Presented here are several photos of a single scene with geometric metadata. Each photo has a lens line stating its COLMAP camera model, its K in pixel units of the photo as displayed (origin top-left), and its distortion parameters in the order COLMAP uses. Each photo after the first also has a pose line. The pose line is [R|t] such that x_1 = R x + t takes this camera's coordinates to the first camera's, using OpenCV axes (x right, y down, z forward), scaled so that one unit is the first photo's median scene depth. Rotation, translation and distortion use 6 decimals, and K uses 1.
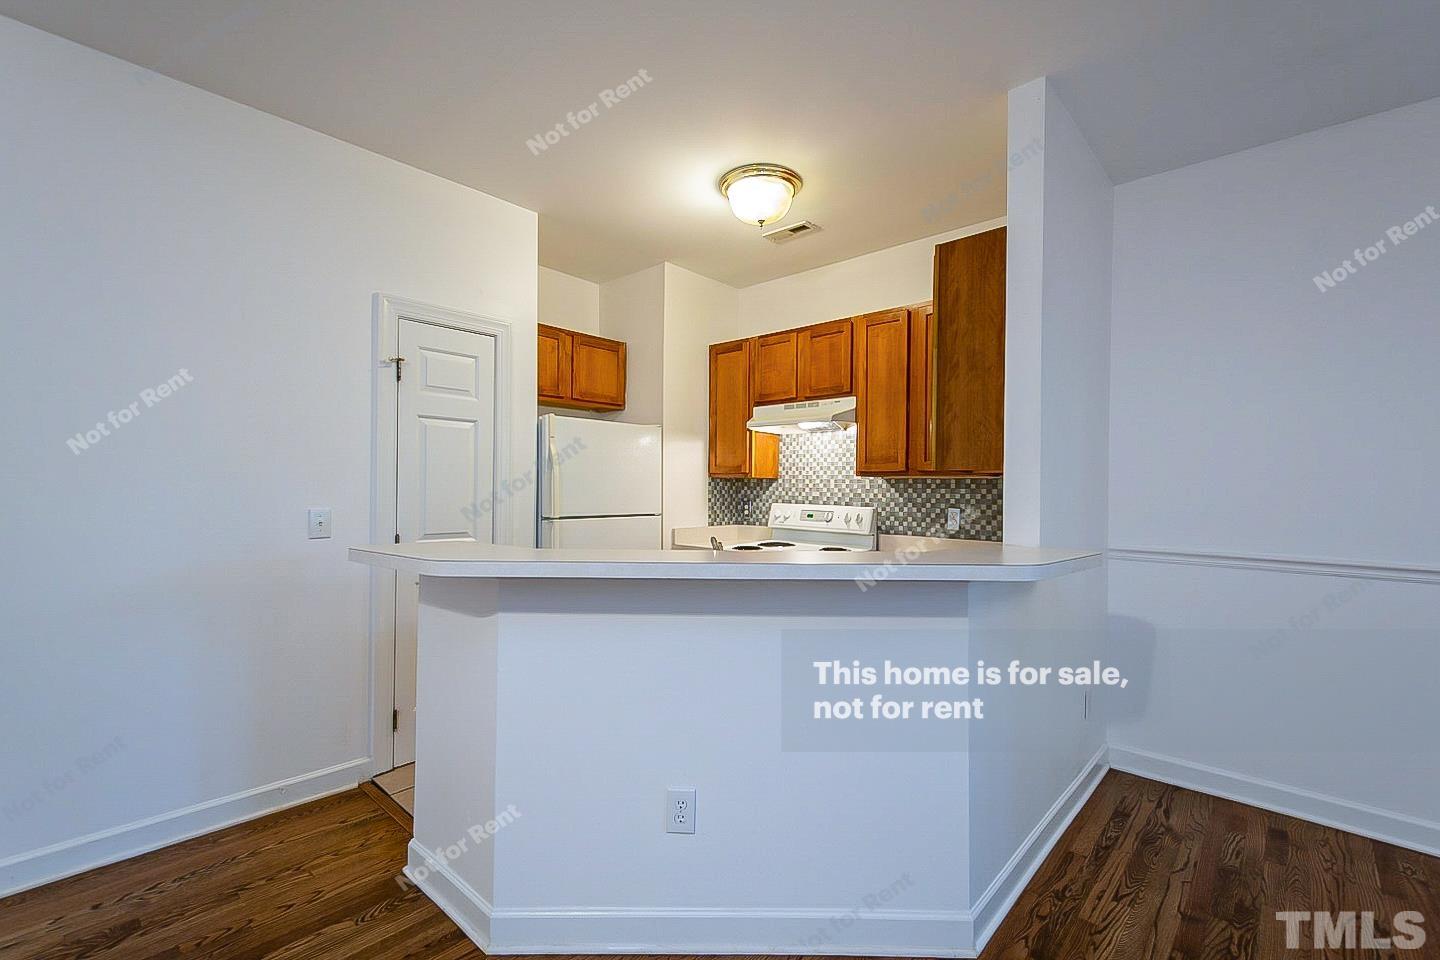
lens RADIAL K [[626.2, 0, 722.3], [0, 626.2, 490.0], [0, 0, 1]] dist [0.009662, -0.000959]
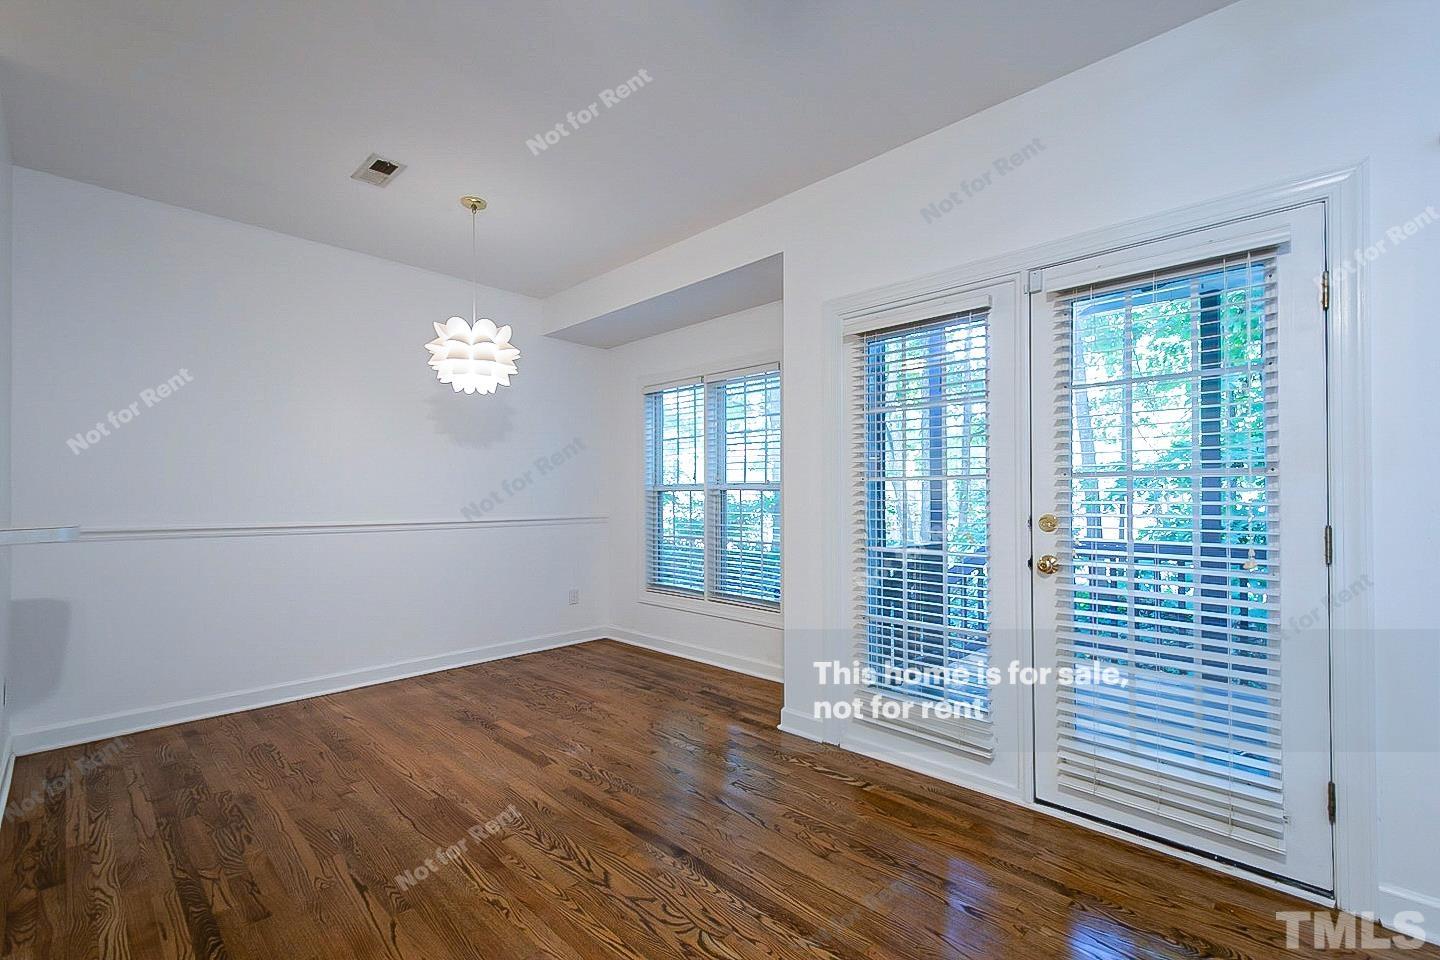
lens RADIAL K [[626.2, 0, 722.3], [0, 626.2, 490.0], [0, 0, 1]] dist [0.009662, -0.000959]
pose [[0.024449, -0.003129, 0.999696, -0.276694], [0.004082, 0.999987, 0.003030, 0.021752], [-0.999693, 0.004007, 0.024461, -0.101853]]
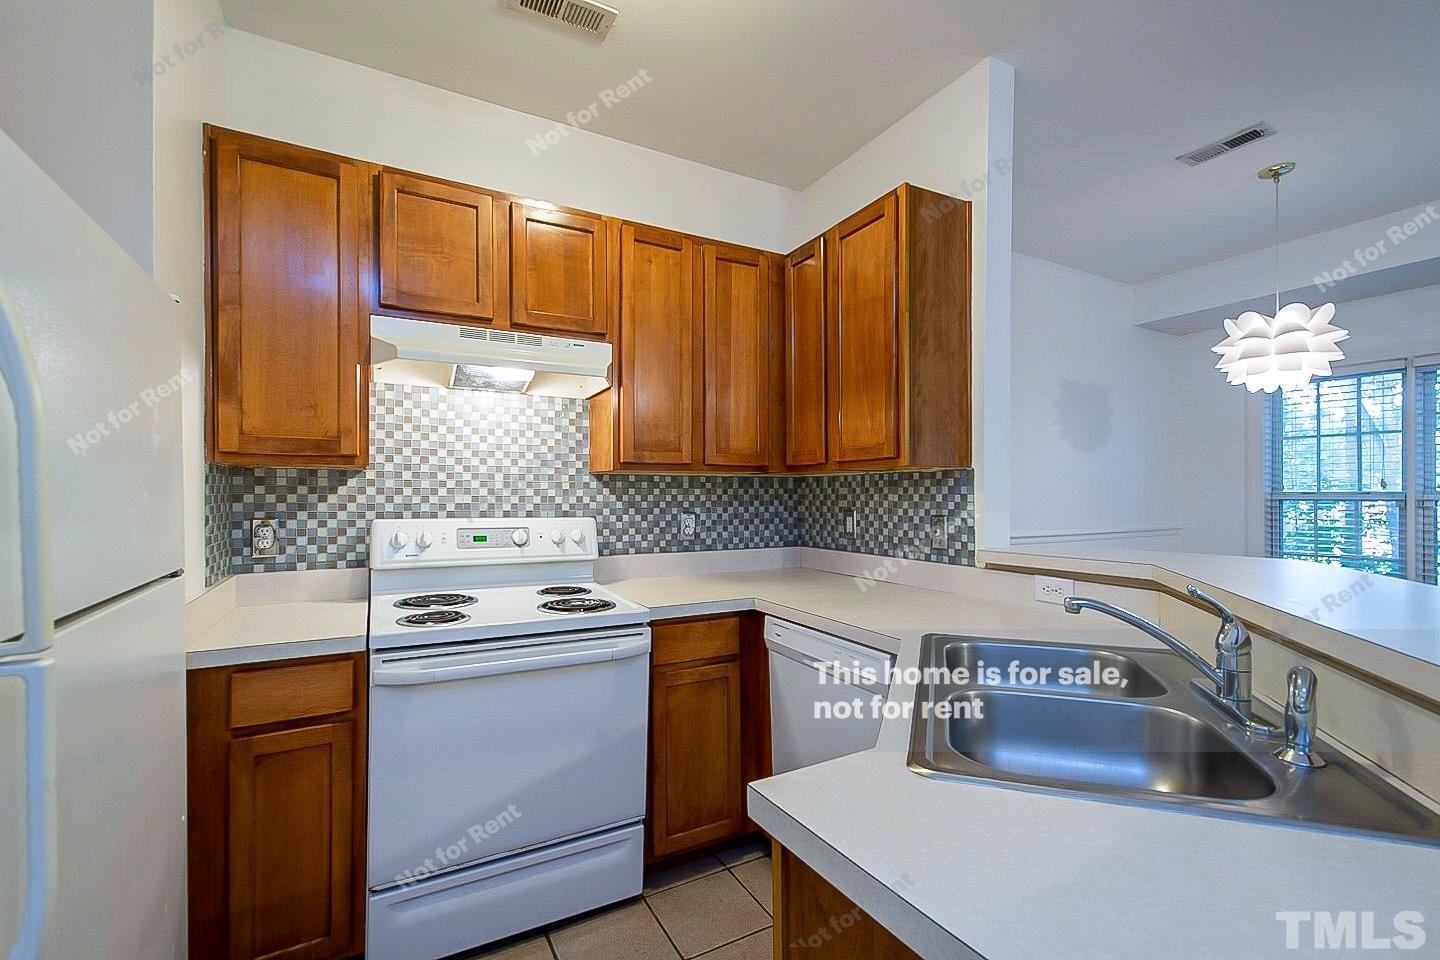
lens RADIAL K [[626.2, 0, 722.3], [0, 626.2, 490.0], [0, 0, 1]] dist [0.009662, -0.000959]
pose [[0.320622, -0.006354, 0.947186, -0.342410], [0.005521, 0.999973, 0.004839, -0.003546], [-0.947191, 0.003678, 0.320649, 0.669703]]
